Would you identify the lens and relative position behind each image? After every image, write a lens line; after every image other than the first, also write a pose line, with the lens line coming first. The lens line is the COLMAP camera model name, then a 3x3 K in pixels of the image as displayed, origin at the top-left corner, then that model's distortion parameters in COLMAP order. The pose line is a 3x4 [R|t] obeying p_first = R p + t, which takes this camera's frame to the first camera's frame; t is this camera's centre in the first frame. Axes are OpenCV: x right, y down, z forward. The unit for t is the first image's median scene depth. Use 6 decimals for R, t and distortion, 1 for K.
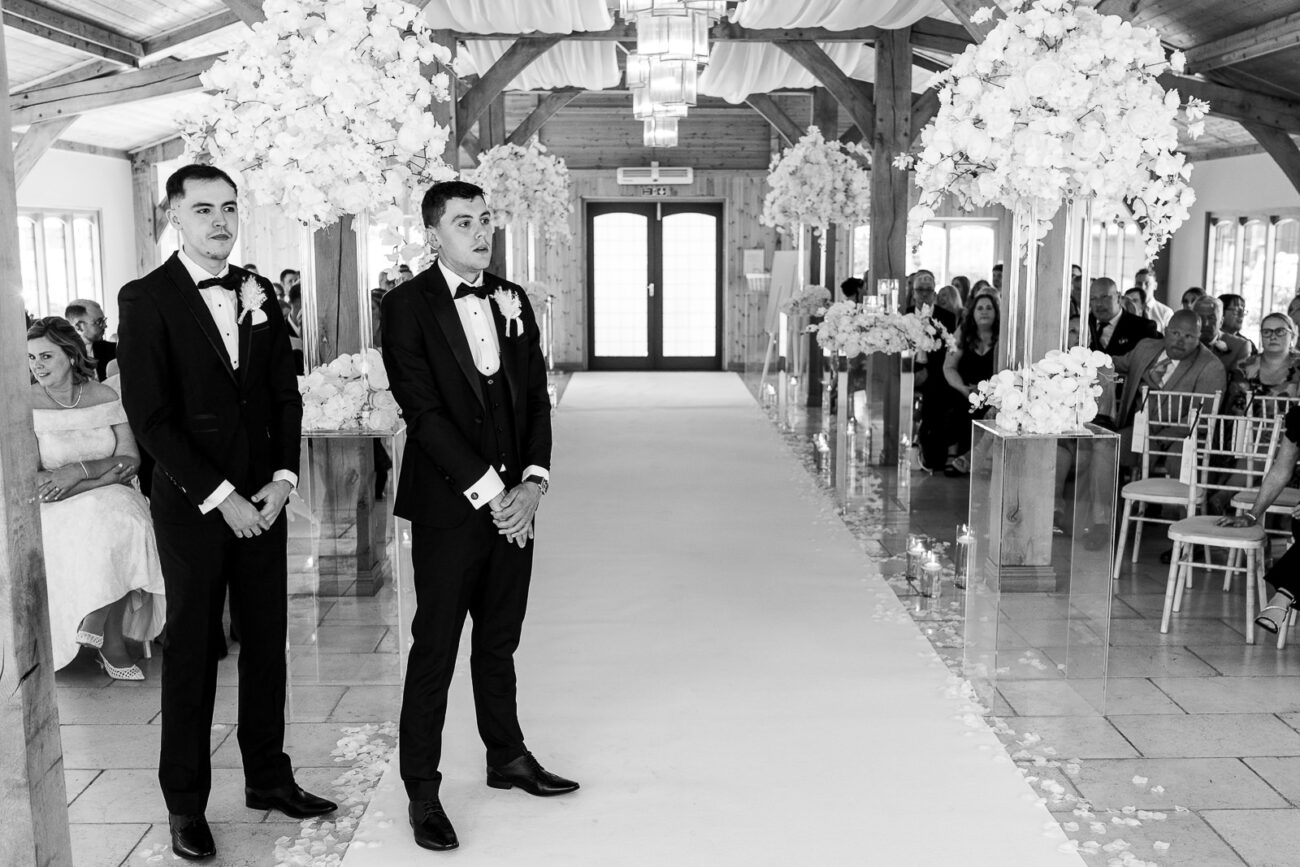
lens RADIAL K [[1320.9, 0, 678.5], [0, 1320.9, 434.1], [0, 0, 1]] dist [-0.004172, 0.015409]
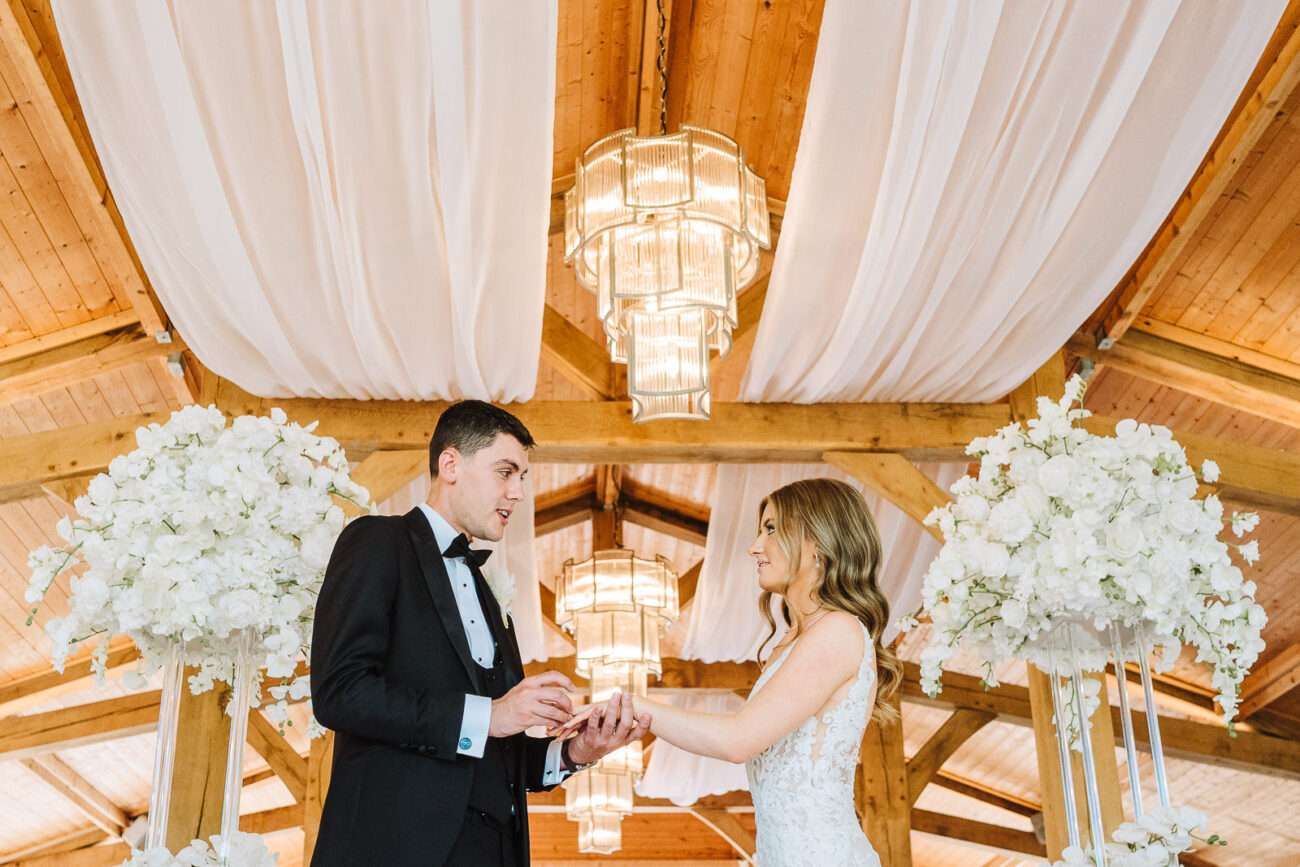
lens RADIAL K [[1608.7, 0, 625.6], [0, 1608.7, 433.7], [0, 0, 1]] dist [-0.003465, 0.003249]
pose [[0.999929, -0.006042, 0.010318, -0.012903], [0.010663, 0.841073, -0.540817, 0.202488], [-0.005411, 0.540888, 0.841077, 0.076940]]
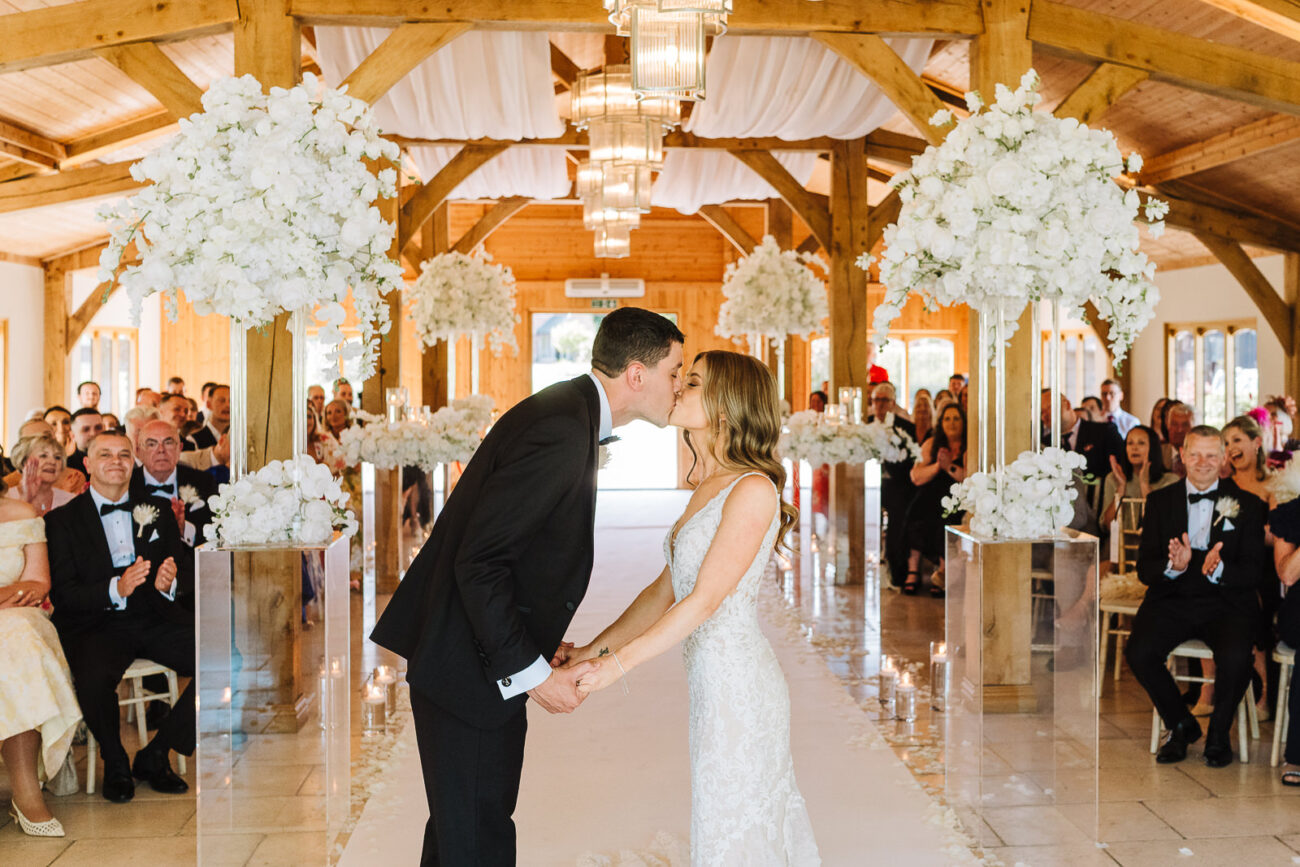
lens RADIAL K [[1385.8, 0, 733.9], [0, 1385.8, 351.8], [0, 0, 1]] dist [-0.005083, 0.018390]
pose [[0.997025, -0.000578, 0.077077, -0.005512], [0.012154, 0.988641, -0.149804, 0.010388], [-0.076115, 0.150295, 0.985707, 0.005101]]
